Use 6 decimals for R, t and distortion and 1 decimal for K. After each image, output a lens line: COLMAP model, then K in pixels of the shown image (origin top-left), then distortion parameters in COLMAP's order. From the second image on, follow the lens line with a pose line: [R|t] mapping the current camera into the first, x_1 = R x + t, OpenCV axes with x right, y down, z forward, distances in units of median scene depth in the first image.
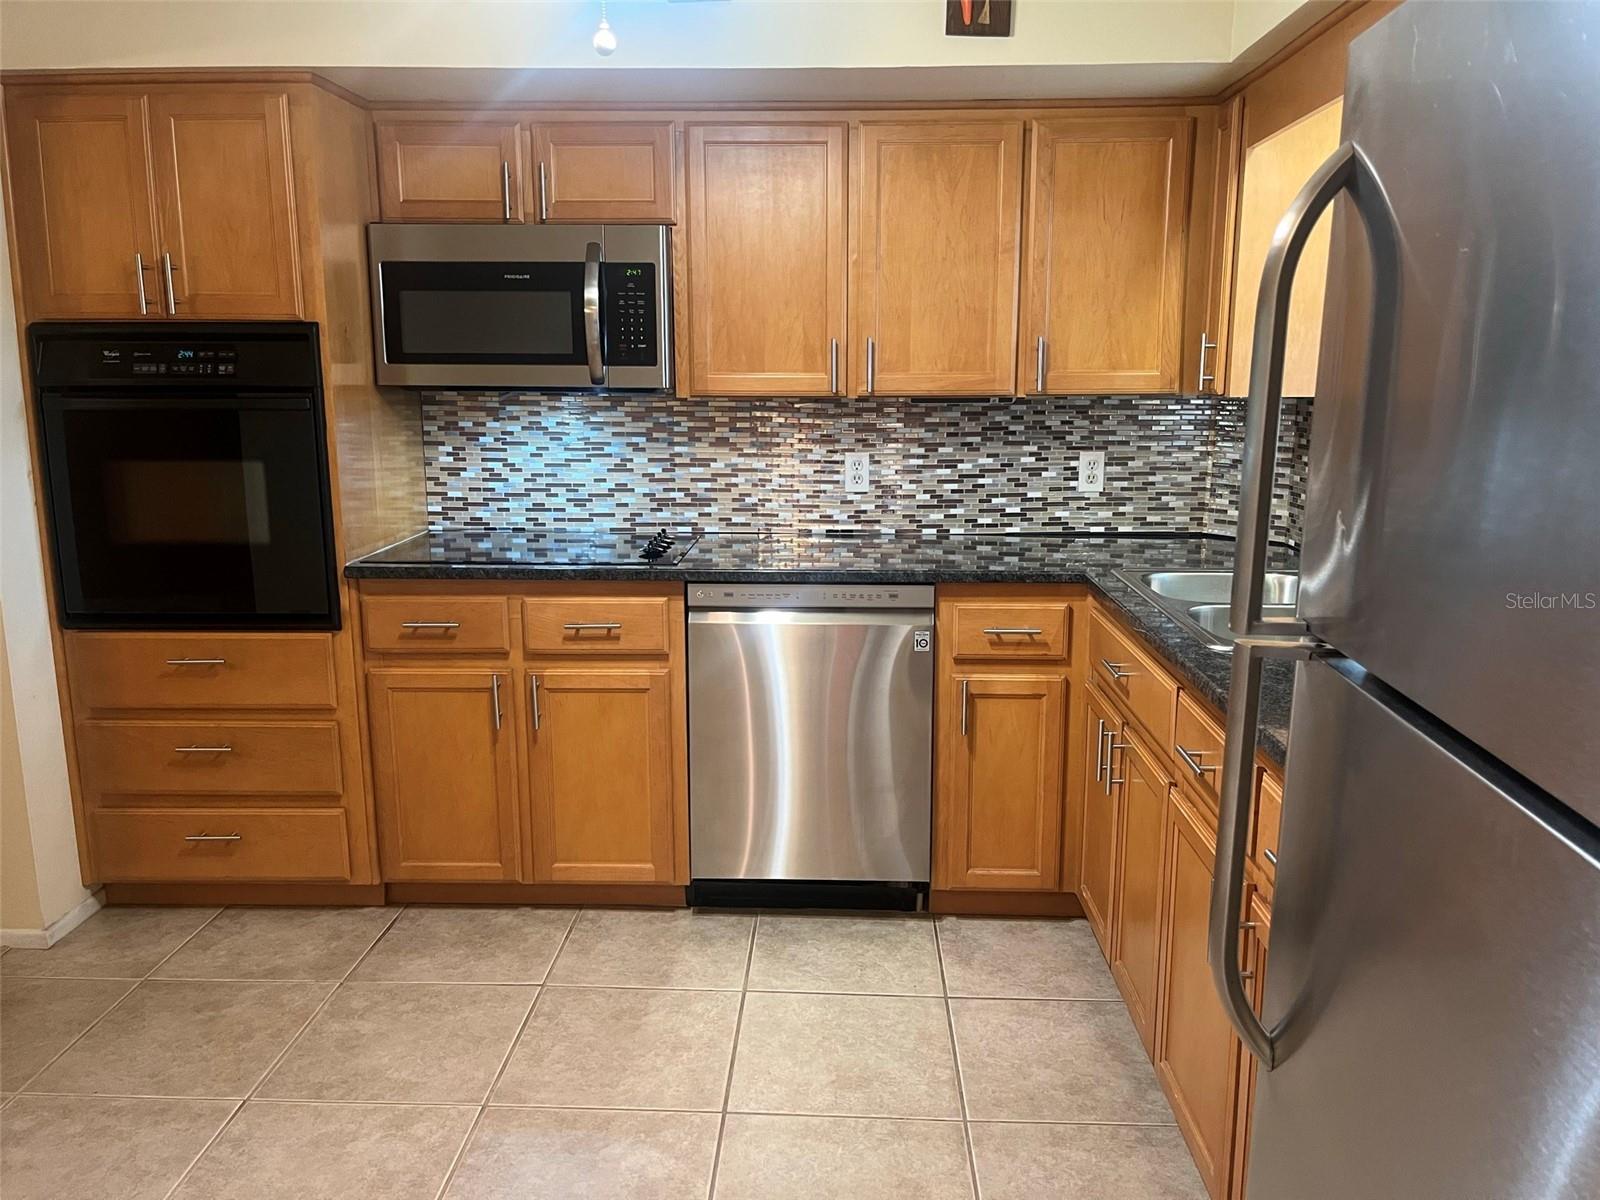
lens RADIAL K [[1206.7, 0, 810.6], [0, 1206.7, 593.1], [0, 0, 1]] dist [0.001041, -0.023582]
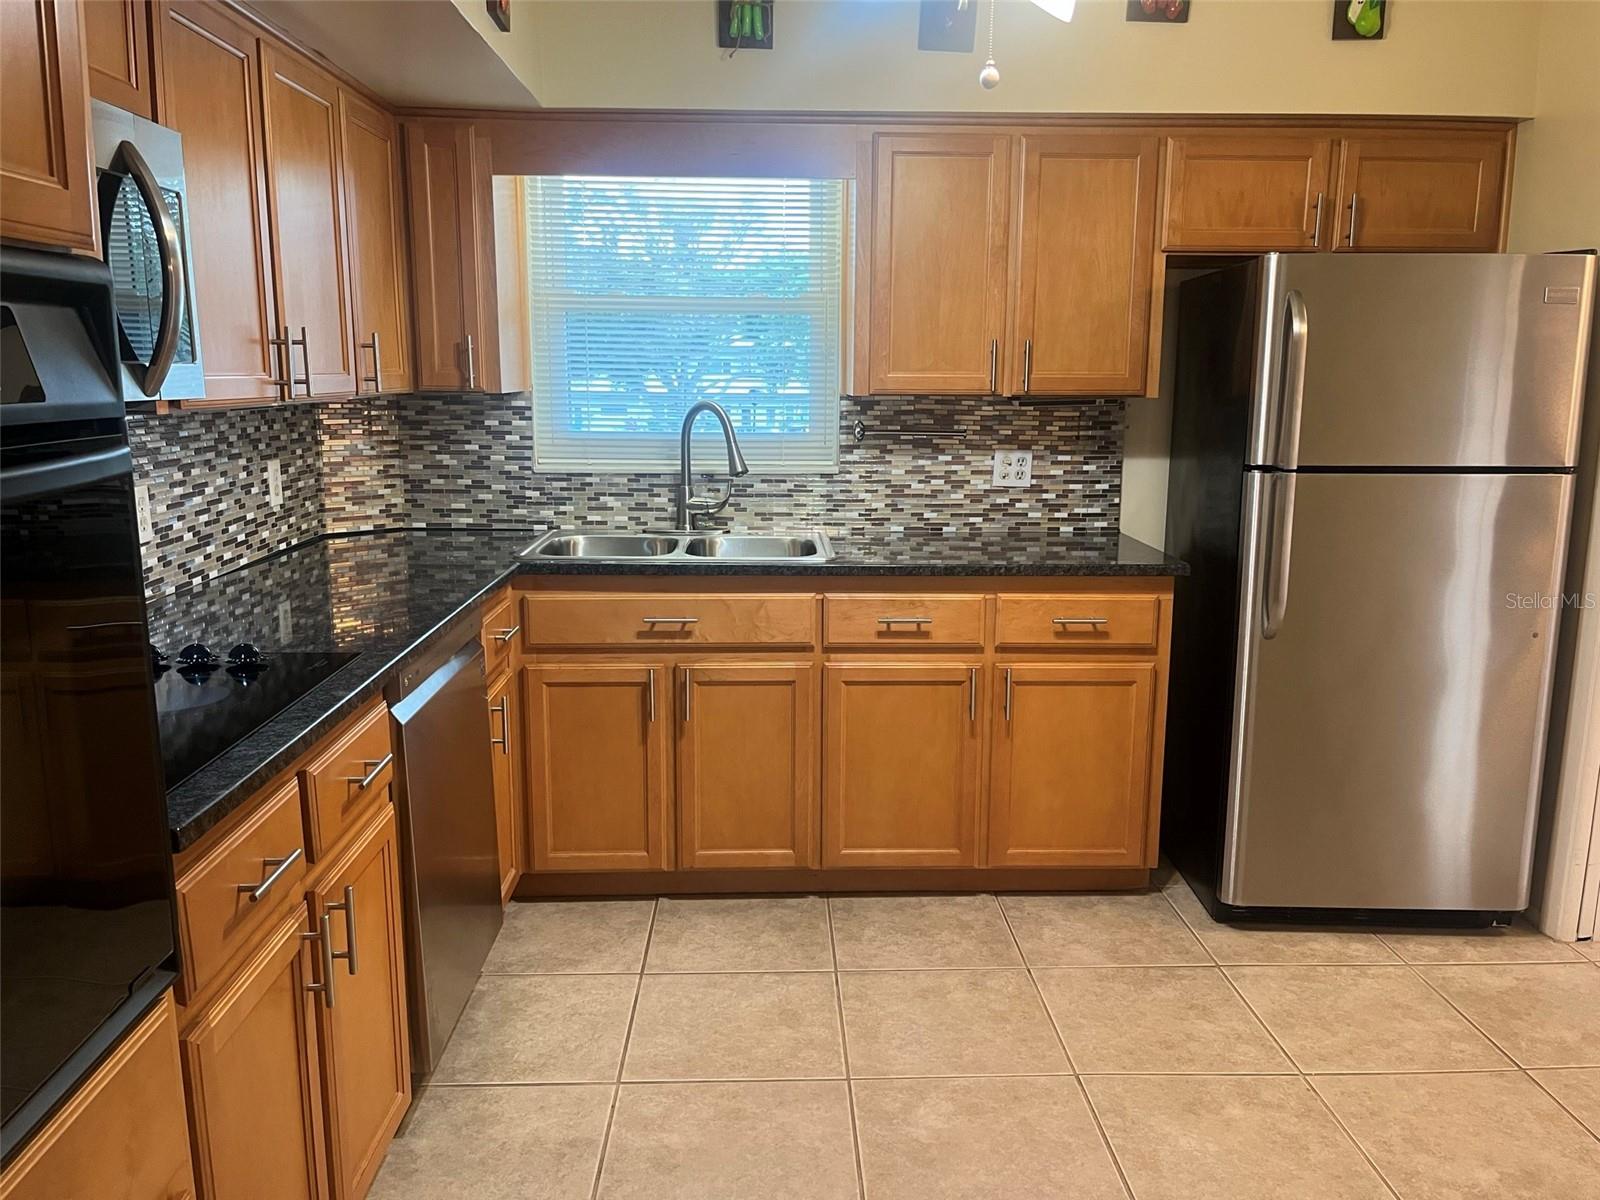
lens RADIAL K [[1206.7, 0, 813.8], [0, 1206.7, 599.1], [0, 0, 1]] dist [0.001041, -0.023582]
pose [[-0.075355, -0.185337, 0.979782, -0.681208], [0.170902, 0.965636, 0.195805, -0.123693], [-0.982402, 0.182202, -0.041090, 0.663288]]
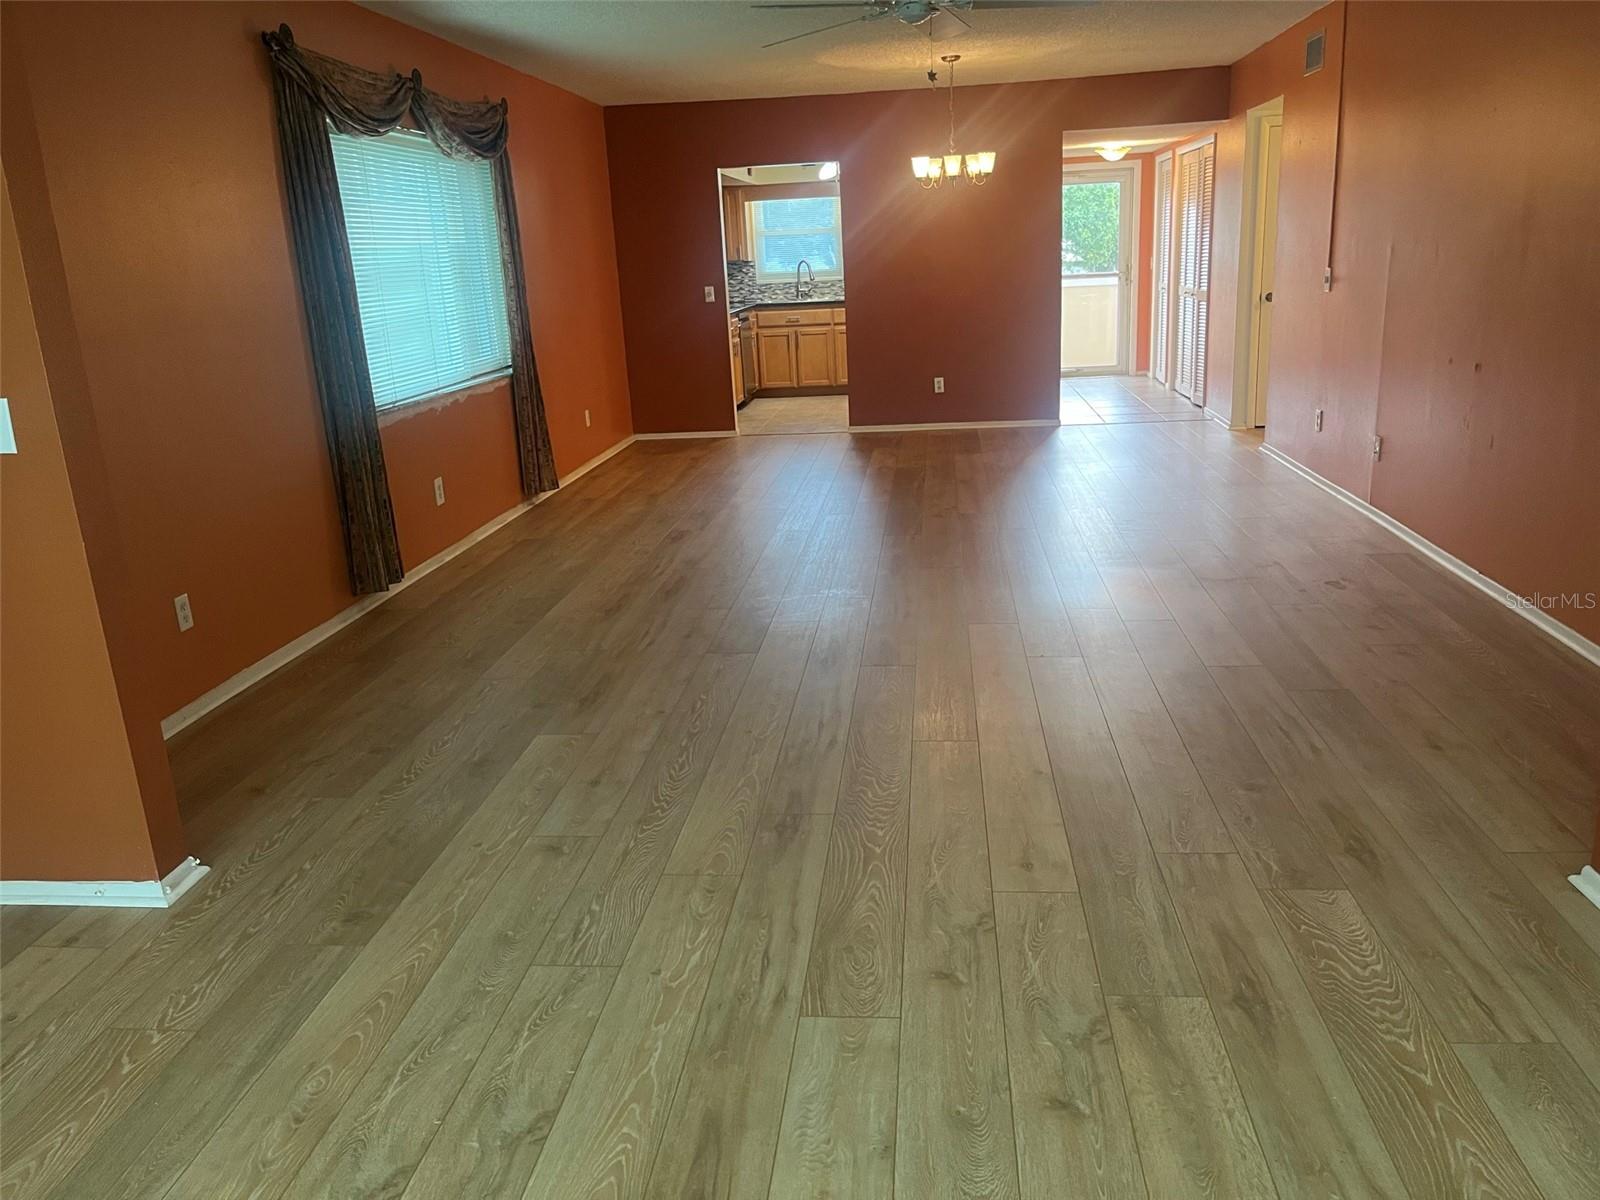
lens RADIAL K [[1206.7, 0, 804.3], [0, 1206.7, 604.3], [0, 0, 1]] dist [0.001041, -0.023582]
pose [[0.068270, -0.283931, 0.956411, -3.376836], [0.224620, 0.938409, 0.262553, -0.083657], [-0.972052, 0.196904, 0.127842, 0.421055]]
